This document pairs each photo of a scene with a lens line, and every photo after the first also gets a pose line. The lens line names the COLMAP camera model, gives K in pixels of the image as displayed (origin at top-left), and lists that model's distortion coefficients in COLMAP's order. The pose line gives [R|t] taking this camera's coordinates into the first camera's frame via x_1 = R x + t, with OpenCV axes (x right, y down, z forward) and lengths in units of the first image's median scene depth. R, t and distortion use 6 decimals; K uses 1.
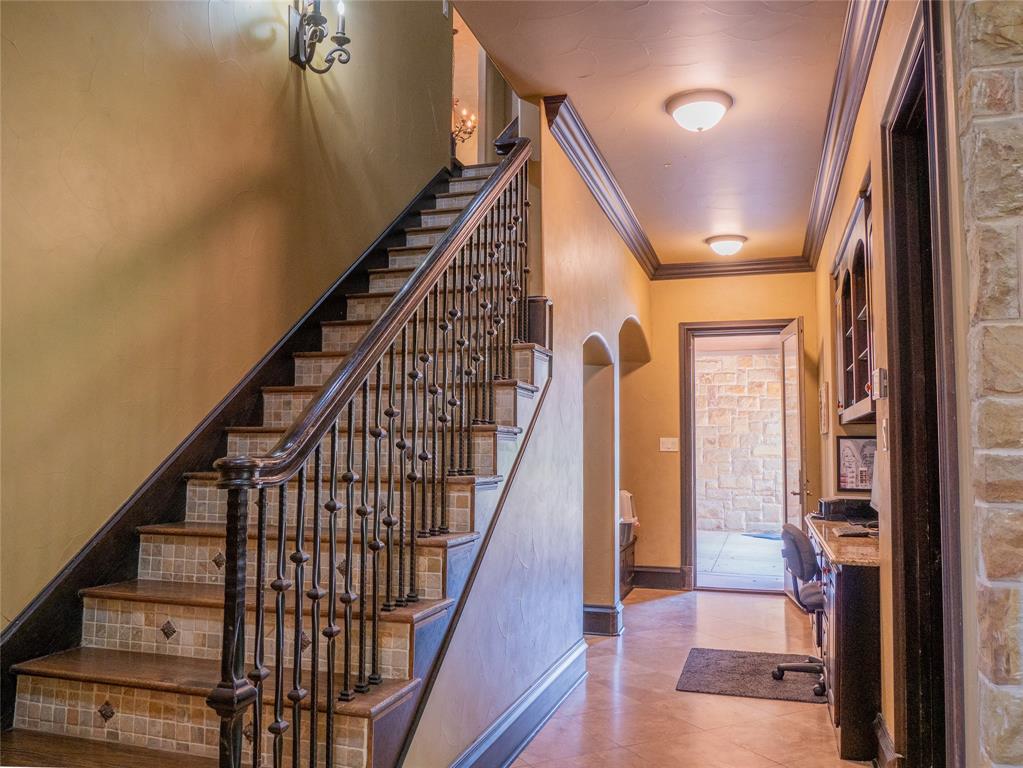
lens RADIAL K [[806.0, 0, 522.1], [0, 806.0, 385.1], [0, 0, 1]] dist [-0.029237, 0.021652]
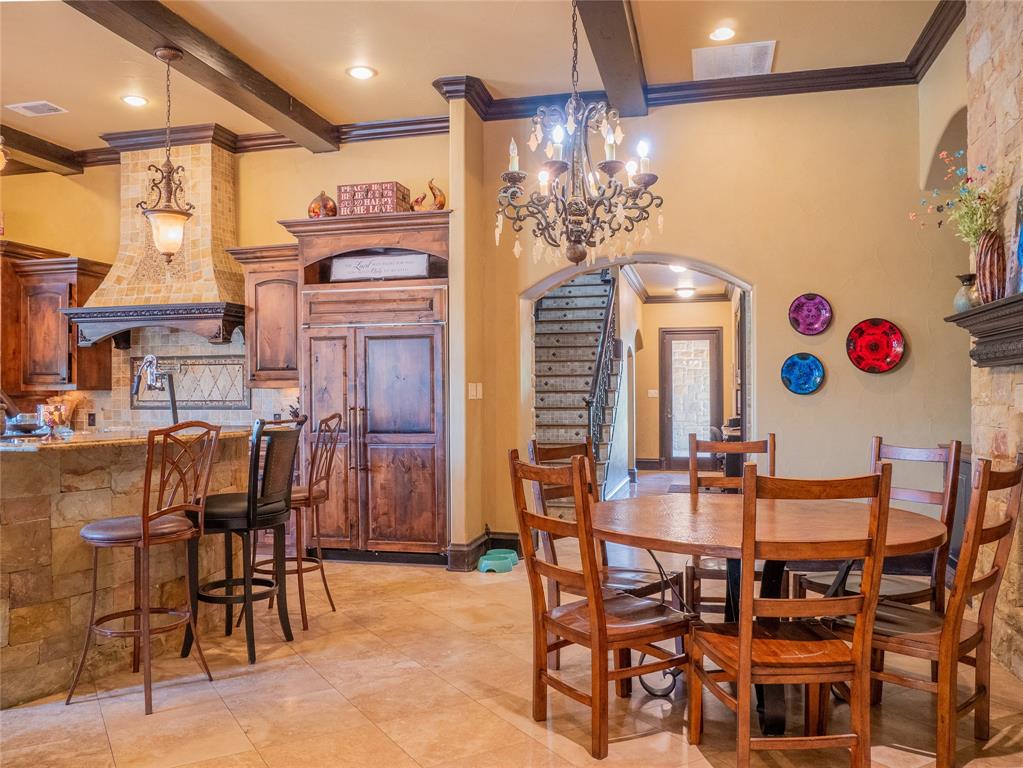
lens RADIAL K [[806.0, 0, 528.4], [0, 806.0, 386.6], [0, 0, 1]] dist [-0.029237, 0.021652]
pose [[0.997167, -0.009910, 0.074558, -0.765331], [0.004781, 0.997628, 0.068664, -0.224501], [-0.075061, -0.068113, 0.994850, -2.612061]]
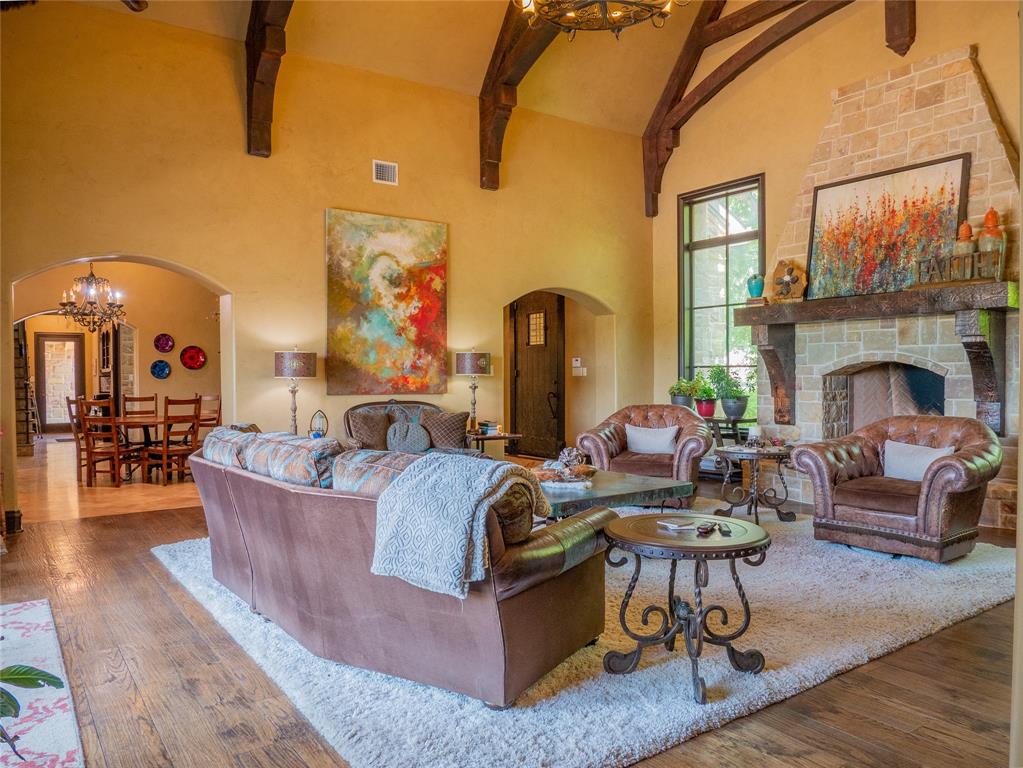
lens RADIAL K [[741.0, 0, 514.6], [0, 741.0, 383.5], [0, 0, 1]] dist [-0.044384, 0.022504]
pose [[0.612963, -0.015586, 0.789958, -2.259277], [-0.053929, 0.996649, 0.061510, -0.438464], [-0.788269, -0.080304, 0.610068, -5.266074]]
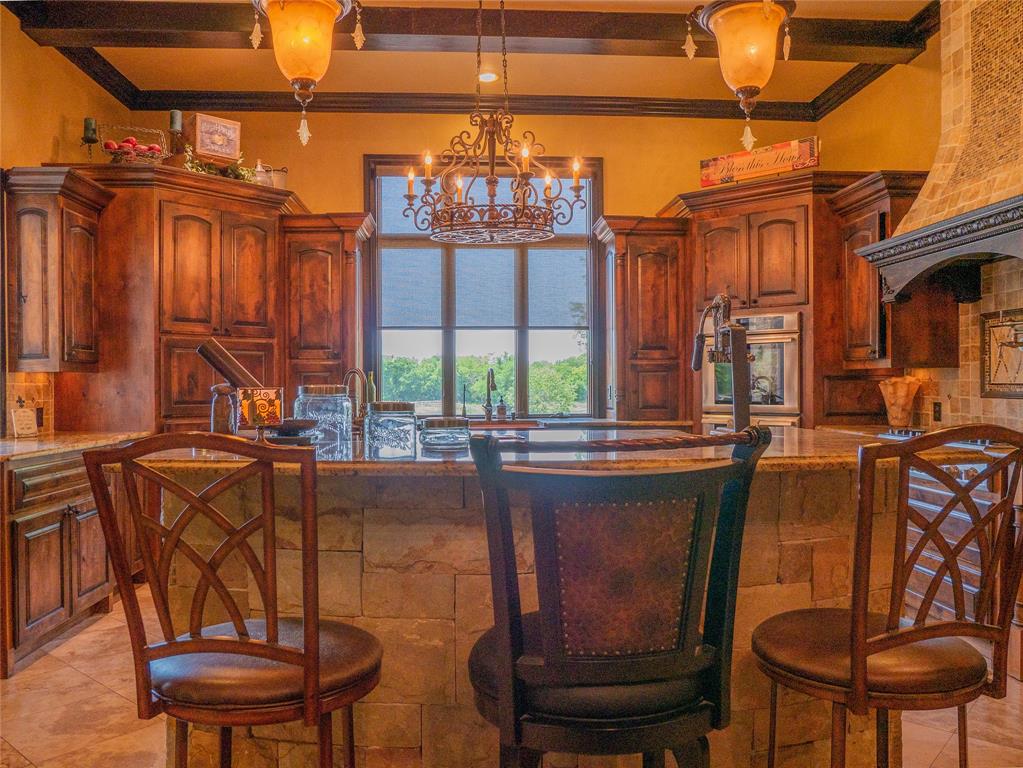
lens RADIAL K [[806.0, 0, 532.3], [0, 806.0, 383.7], [0, 0, 1]] dist [-0.029237, 0.021652]
pose [[0.366312, -0.005803, -0.930474, -0.670269], [0.077419, 0.996703, 0.024263, -0.096772], [0.927266, -0.080924, 0.365554, -1.147952]]
